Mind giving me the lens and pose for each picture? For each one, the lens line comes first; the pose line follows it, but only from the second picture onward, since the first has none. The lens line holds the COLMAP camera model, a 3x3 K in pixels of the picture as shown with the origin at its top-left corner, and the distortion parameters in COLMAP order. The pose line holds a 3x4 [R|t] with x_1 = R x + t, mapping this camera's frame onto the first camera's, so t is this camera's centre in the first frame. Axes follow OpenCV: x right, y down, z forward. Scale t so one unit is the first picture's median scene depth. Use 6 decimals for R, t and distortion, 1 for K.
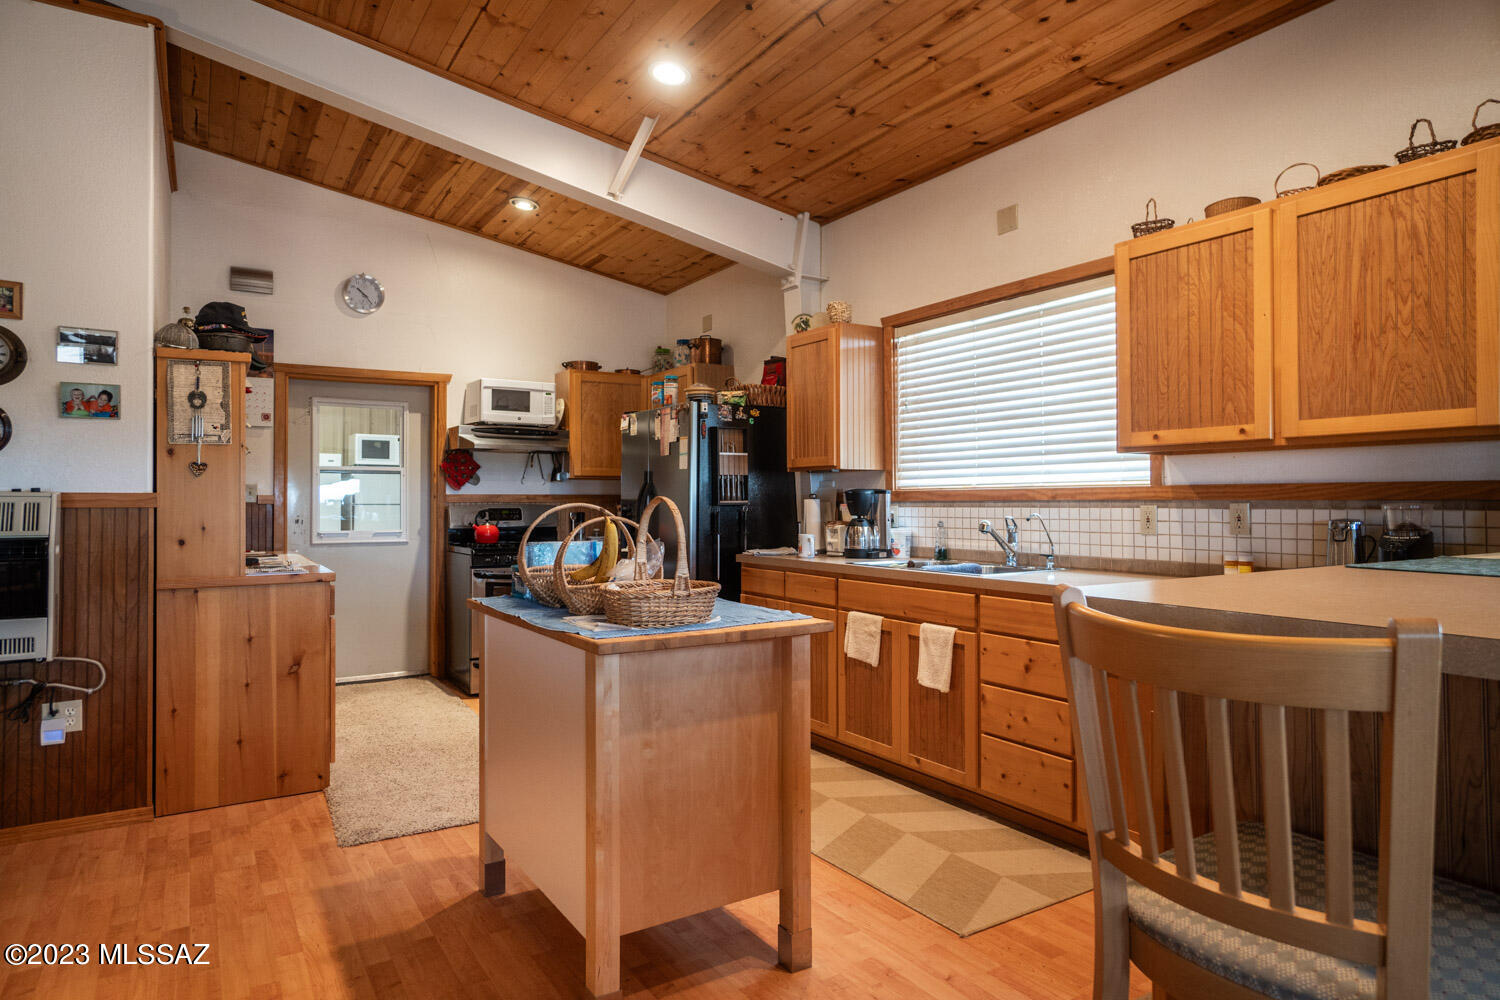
lens RADIAL K [[896.1, 0, 750.8], [0, 896.1, 496.2], [0, 0, 1]] dist [-0.000494, -0.000180]
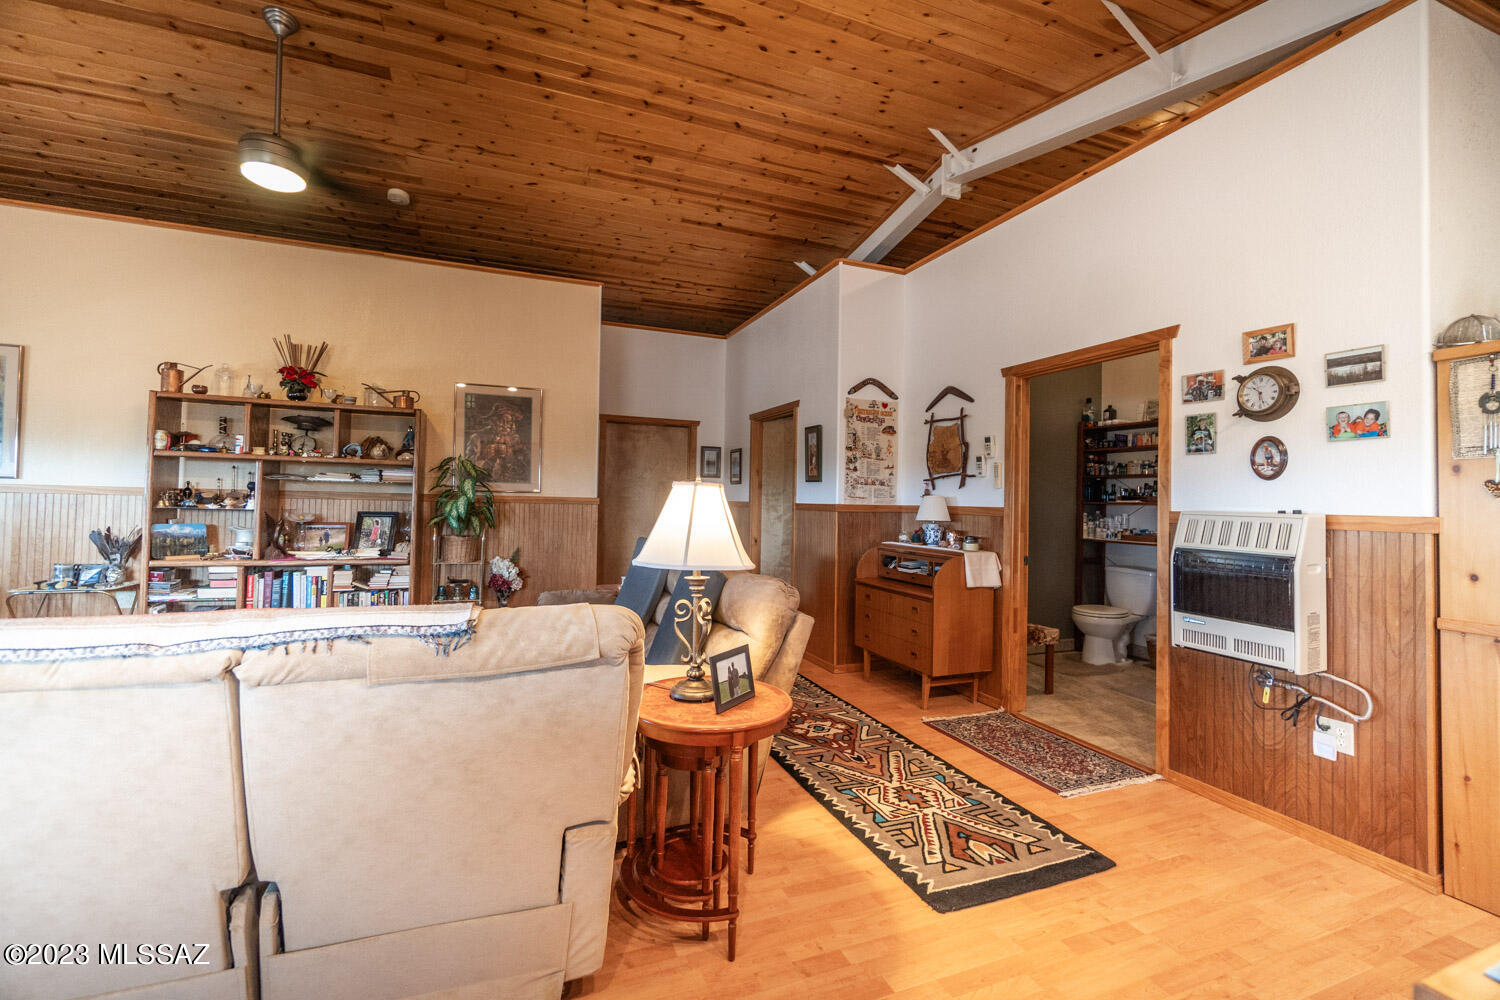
lens RADIAL K [[638.2, 0, 749.3], [0, 638.2, 492.6], [0, 0, 1]] dist [0.001214, 0.000129]
pose [[-0.182372, -0.016533, -0.983091, 0.072361], [-0.014194, 0.999799, -0.014181, -0.009386], [0.983127, 0.011368, -0.182570, 0.469373]]
